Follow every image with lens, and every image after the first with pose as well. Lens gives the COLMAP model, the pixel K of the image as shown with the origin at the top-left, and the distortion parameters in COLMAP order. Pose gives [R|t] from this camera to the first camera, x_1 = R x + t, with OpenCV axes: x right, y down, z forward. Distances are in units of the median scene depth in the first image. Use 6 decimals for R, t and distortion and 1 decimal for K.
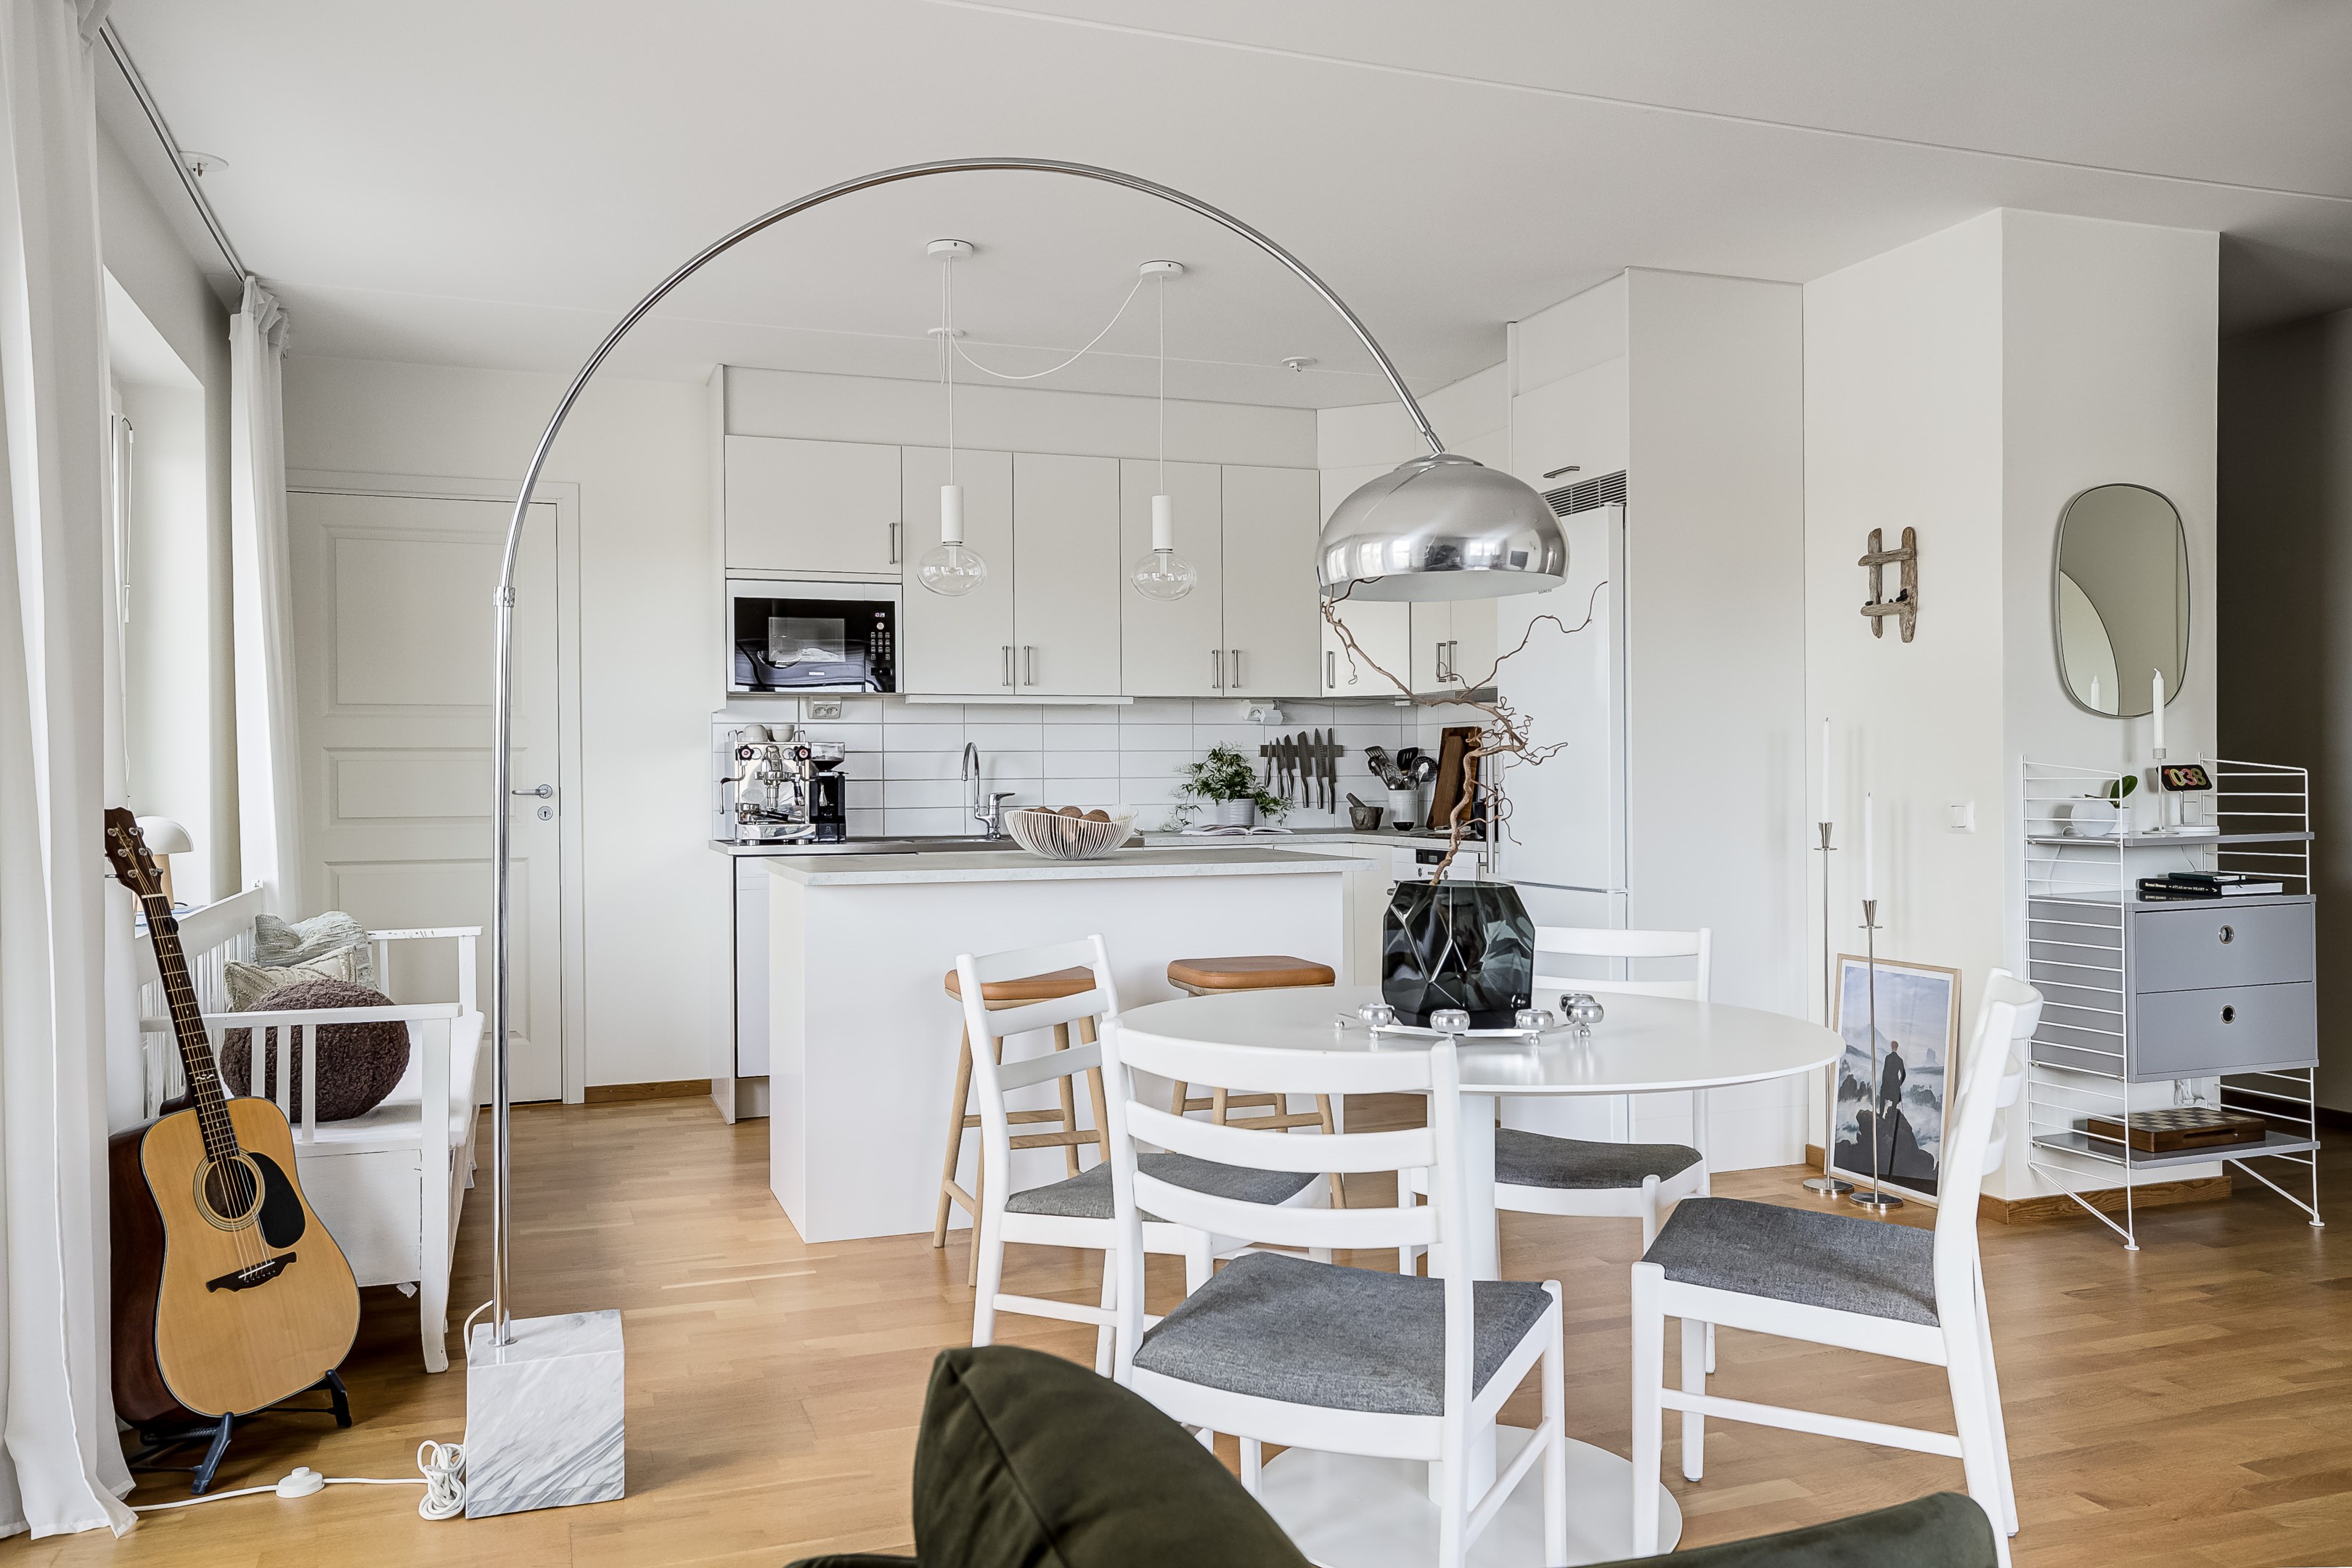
lens RADIAL K [[1790.4, 0, 1178.8], [0, 1790.4, 767.9], [0, 0, 1]] dist [0.002181, 0.039722]
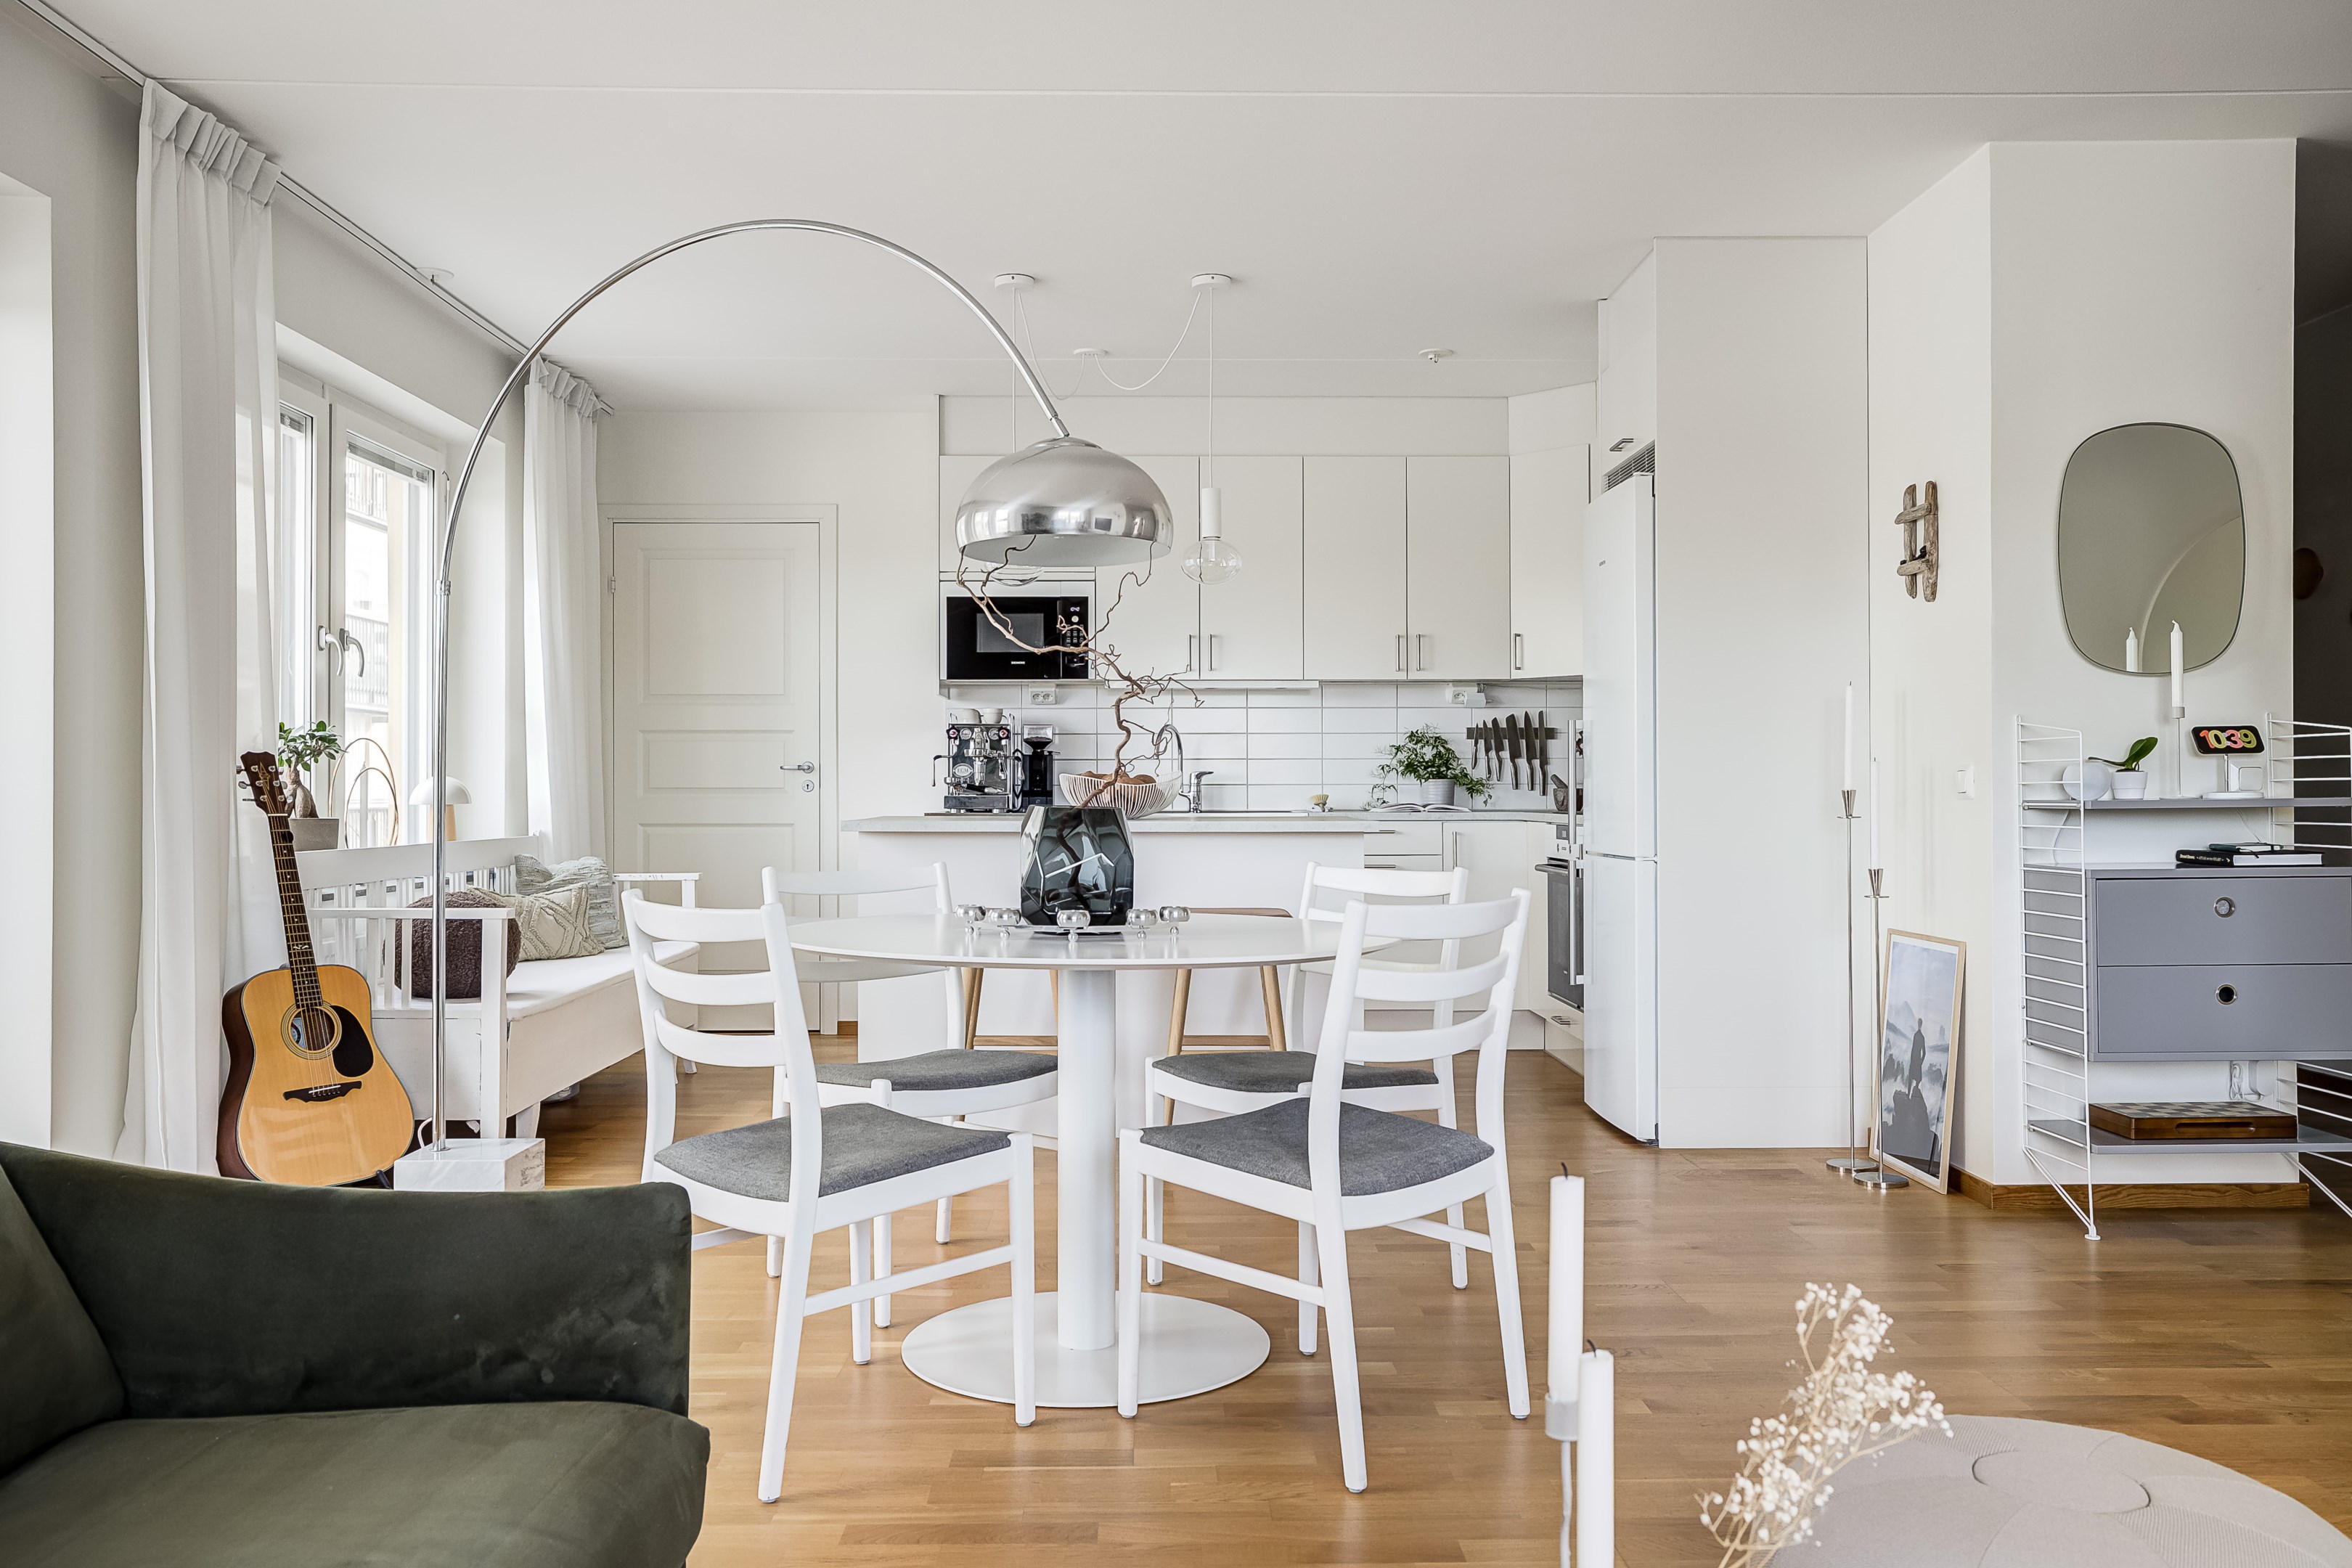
lens RADIAL K [[1790.4, 0, 1167.7], [0, 1790.4, 780.0], [0, 0, 1]] dist [0.002181, 0.039722]
pose [[0.940658, 0.003833, -0.339334, 0.274434], [-0.004167, 0.999991, -0.000256, 0.021496], [0.339331, 0.001654, 0.940666, -0.030485]]
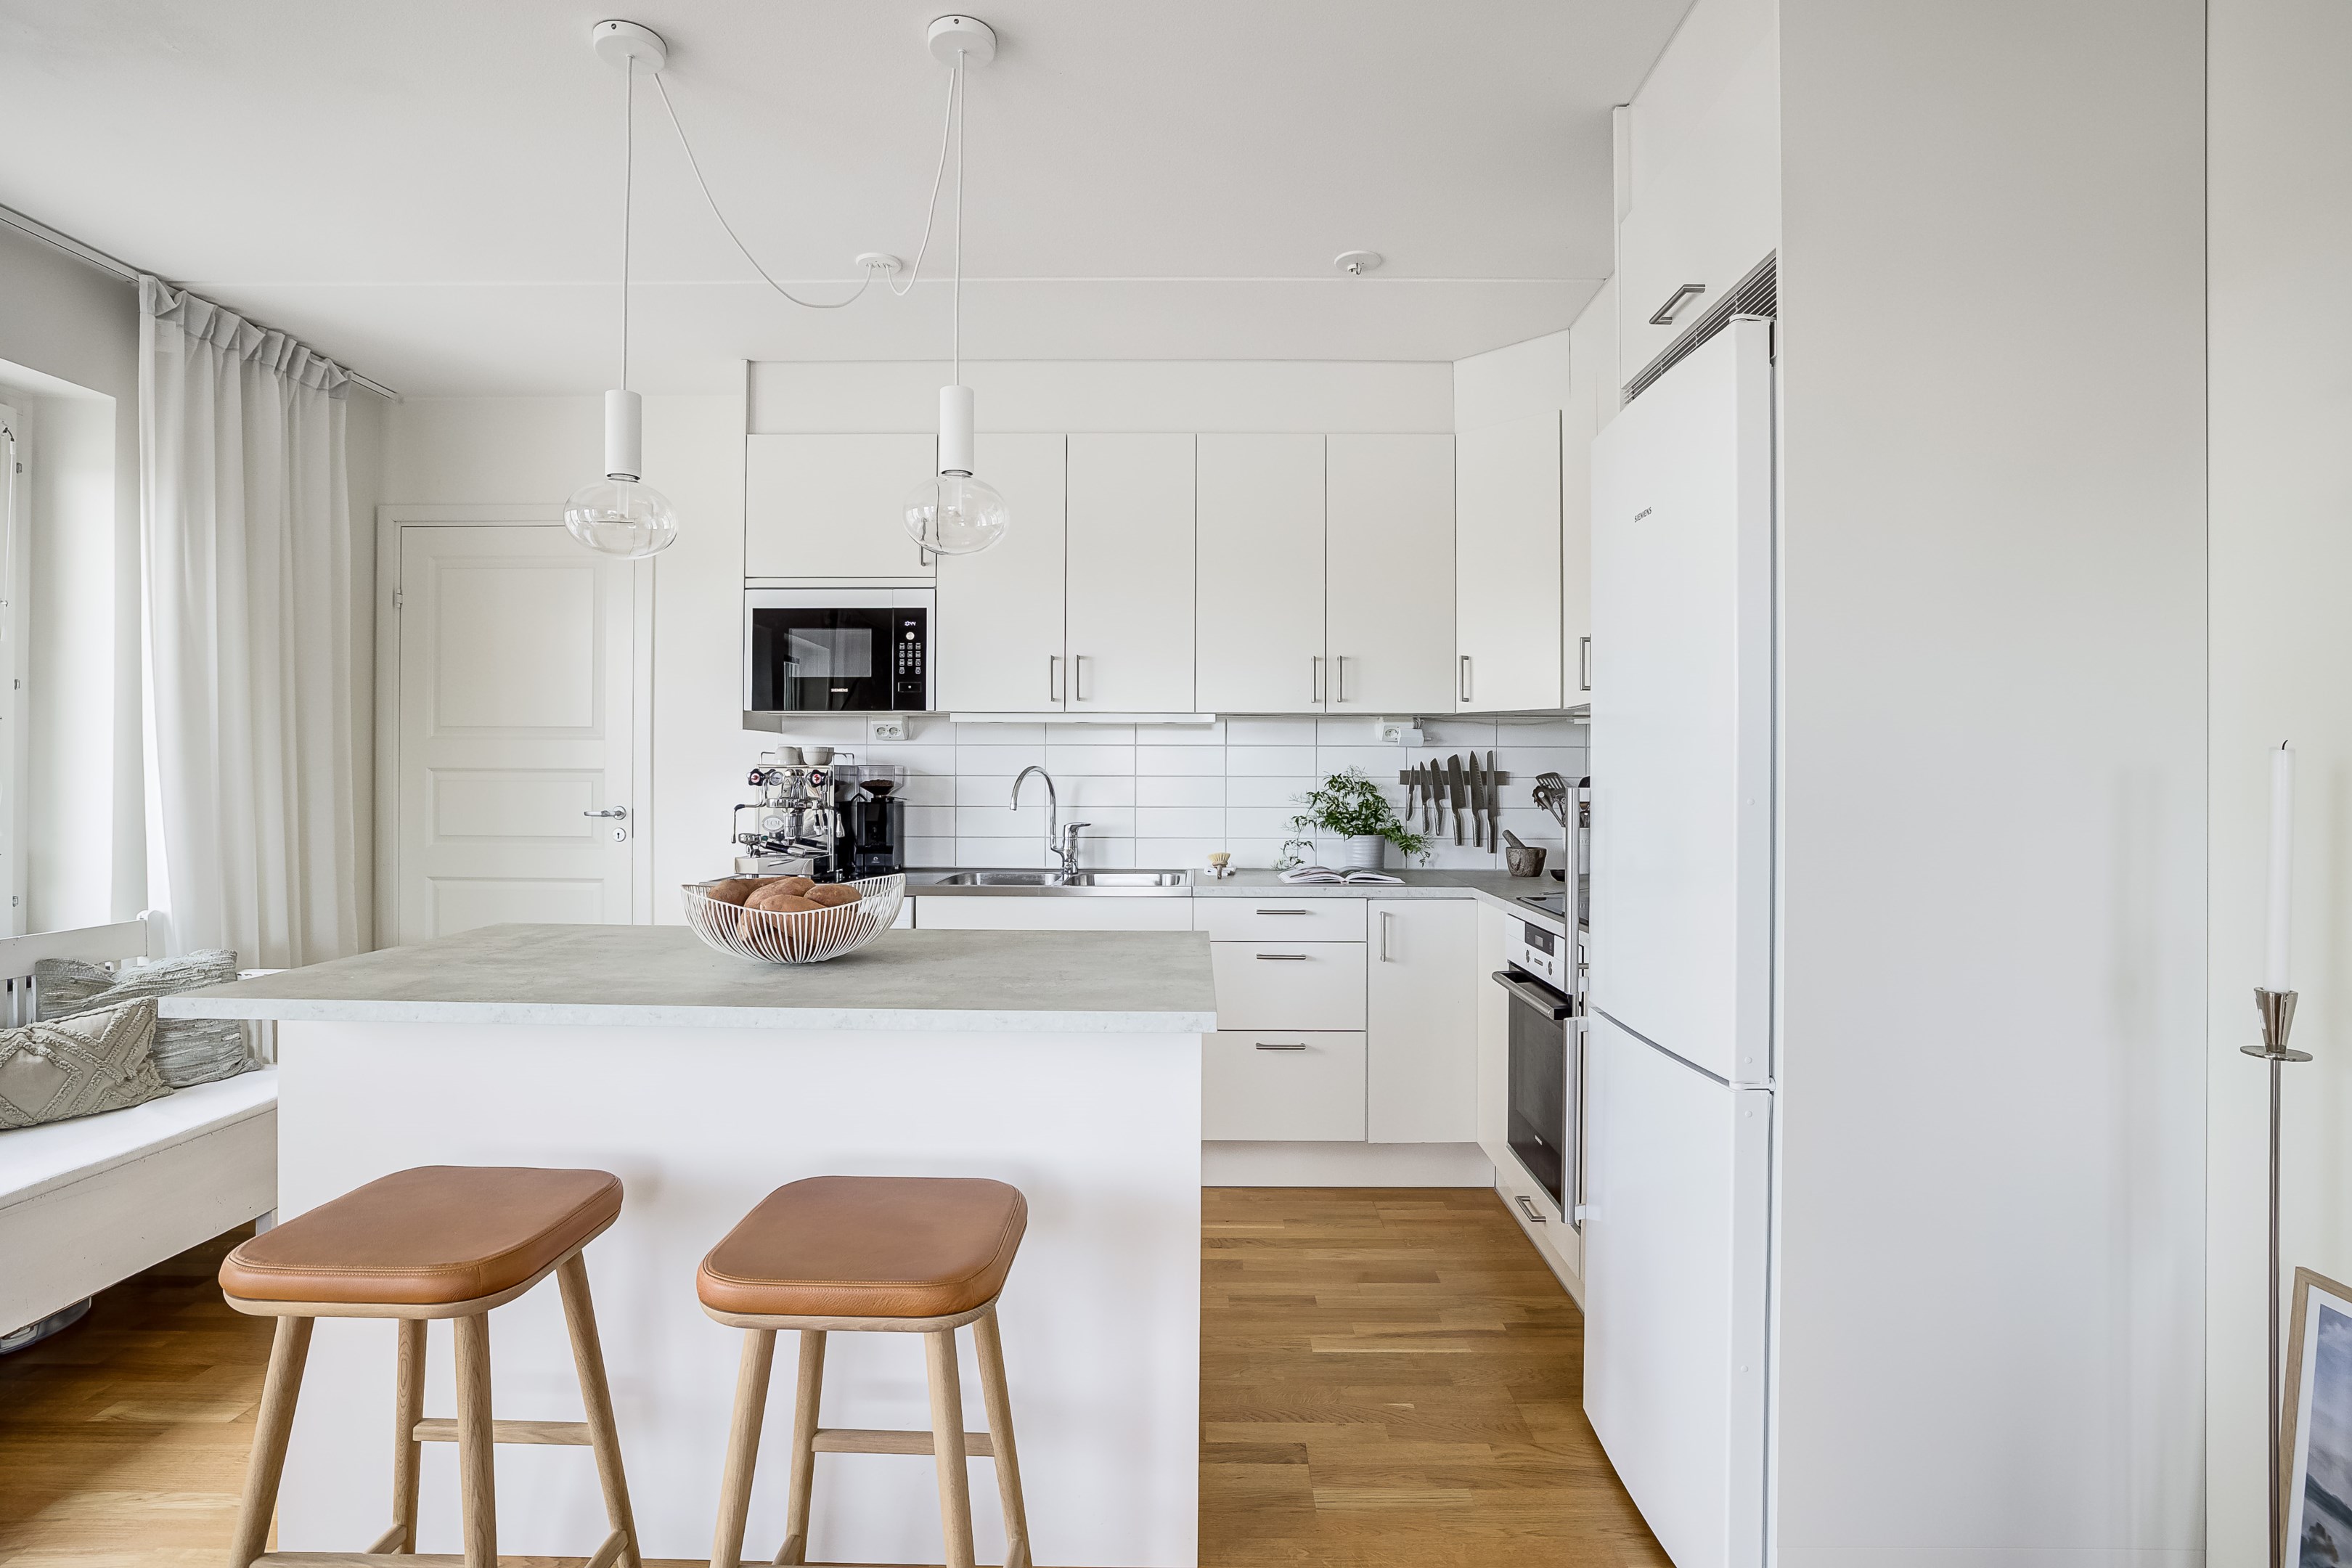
lens RADIAL K [[1160.1, 0, 1178.7], [0, 1160.1, 772.2], [0, 0, 1]] dist [-0.033325, 0.011098]
pose [[0.931870, 0.010865, -0.362629, 0.173511], [-0.010391, 0.999941, 0.003258, -0.015067], [0.362642, 0.000732, 0.931928, 0.526336]]
